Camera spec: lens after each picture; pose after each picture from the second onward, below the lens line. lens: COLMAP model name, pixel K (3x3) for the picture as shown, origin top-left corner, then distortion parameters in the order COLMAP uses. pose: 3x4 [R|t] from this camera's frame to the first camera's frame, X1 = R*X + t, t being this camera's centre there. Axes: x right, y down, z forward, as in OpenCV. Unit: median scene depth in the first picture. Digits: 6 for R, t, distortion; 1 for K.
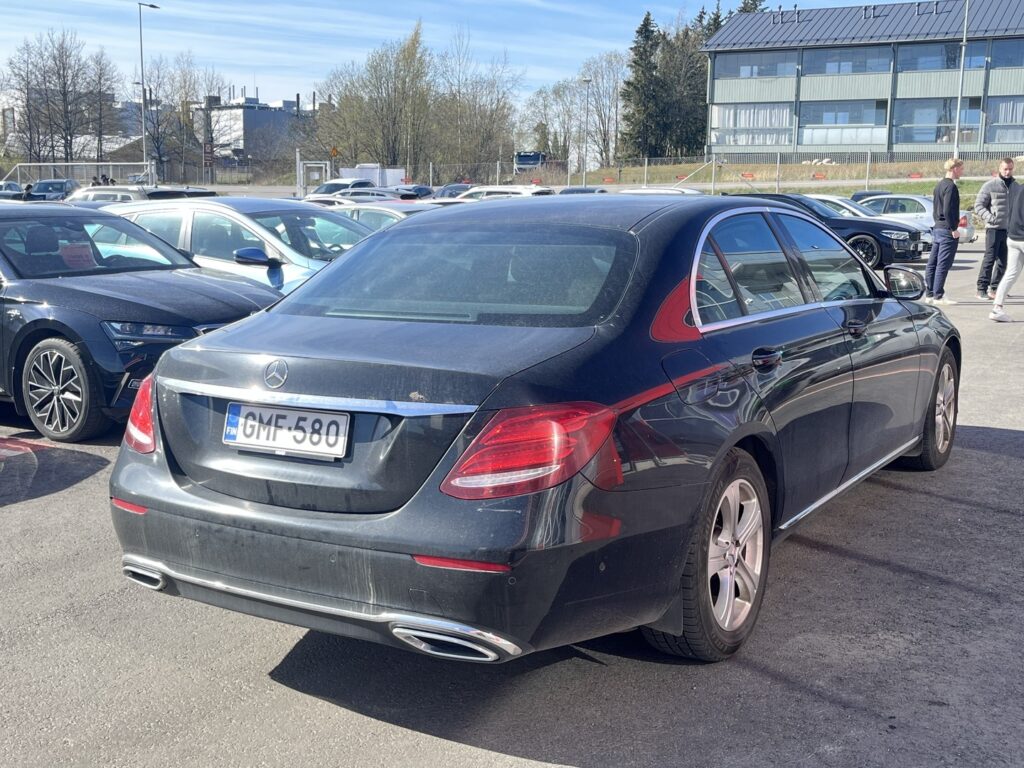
lens RADIAL K [[1110.9, 0, 512.0], [0, 1110.9, 384.0], [0, 0, 1]] dist [0.033683, -0.009142]
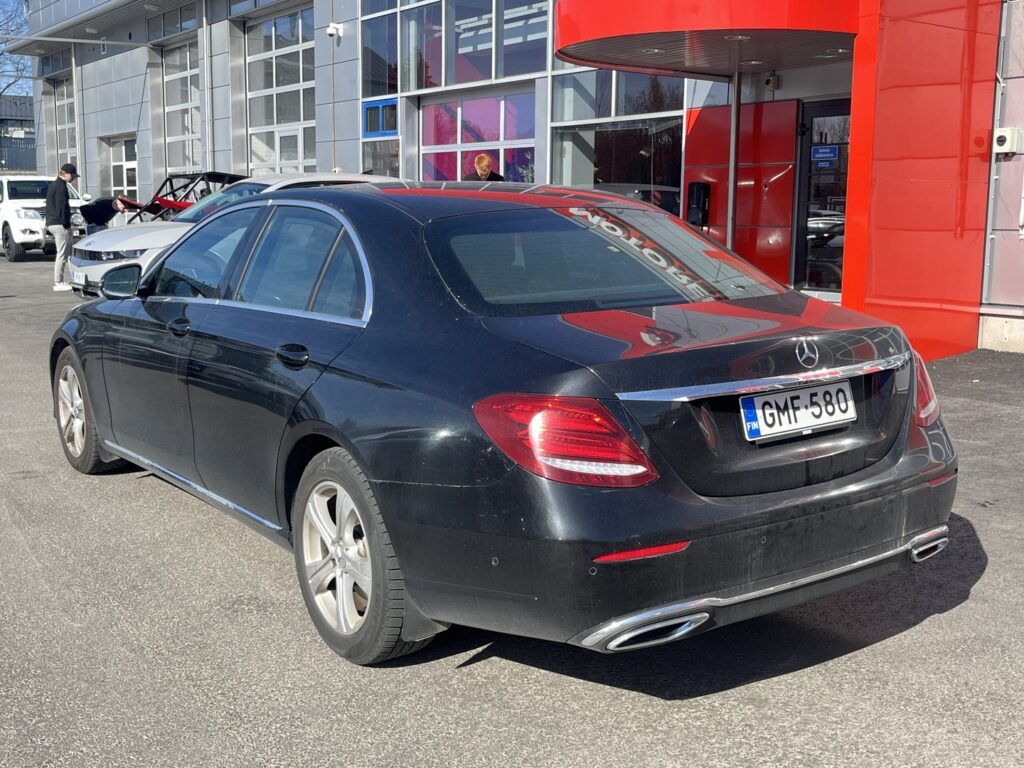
lens RADIAL K [[1123.1, 0, 512.0], [0, 1123.1, 384.0], [0, 0, 1]] dist [0.009307, -0.026335]
pose [[0.420932, -0.145011, 0.895426, -1.223639], [0.148374, 0.984851, 0.089744, -0.111575], [-0.894875, 0.095082, 0.436071, 0.792288]]
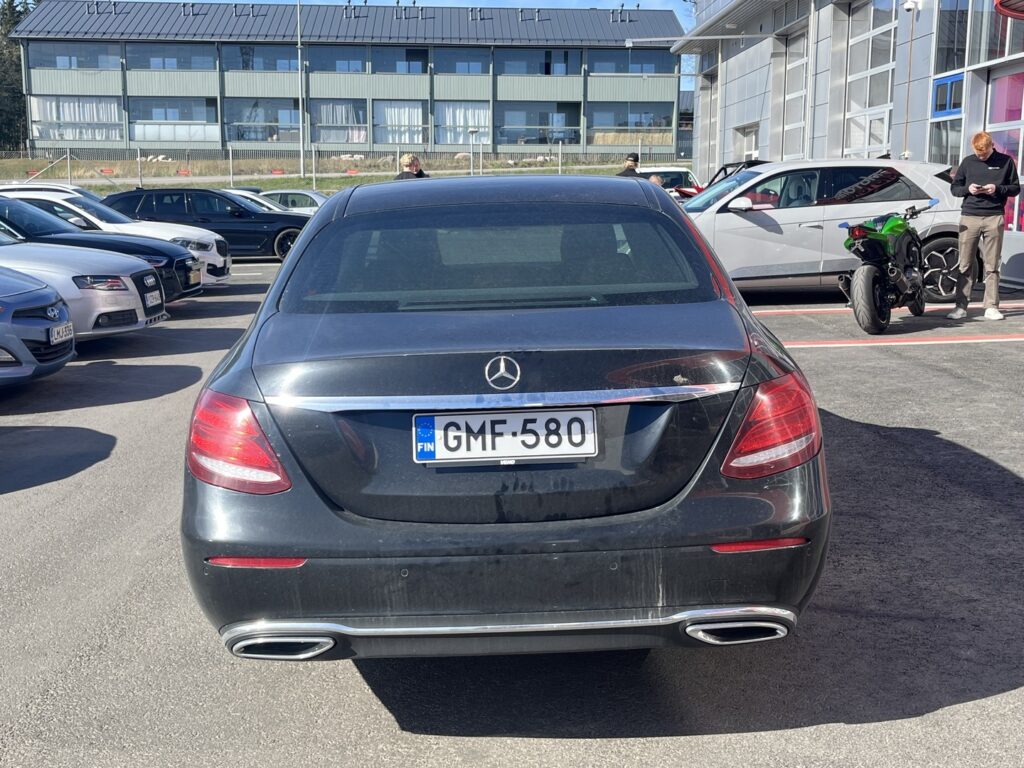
lens RADIAL K [[1110.9, 0, 512.0], [0, 1110.9, 384.0], [0, 0, 1]] dist [0.033683, -0.009142]
pose [[0.851857, -0.098465, 0.514436, -0.649850], [0.096927, 0.994842, 0.029915, -0.025501], [-0.514728, 0.024379, 0.857007, 0.246570]]
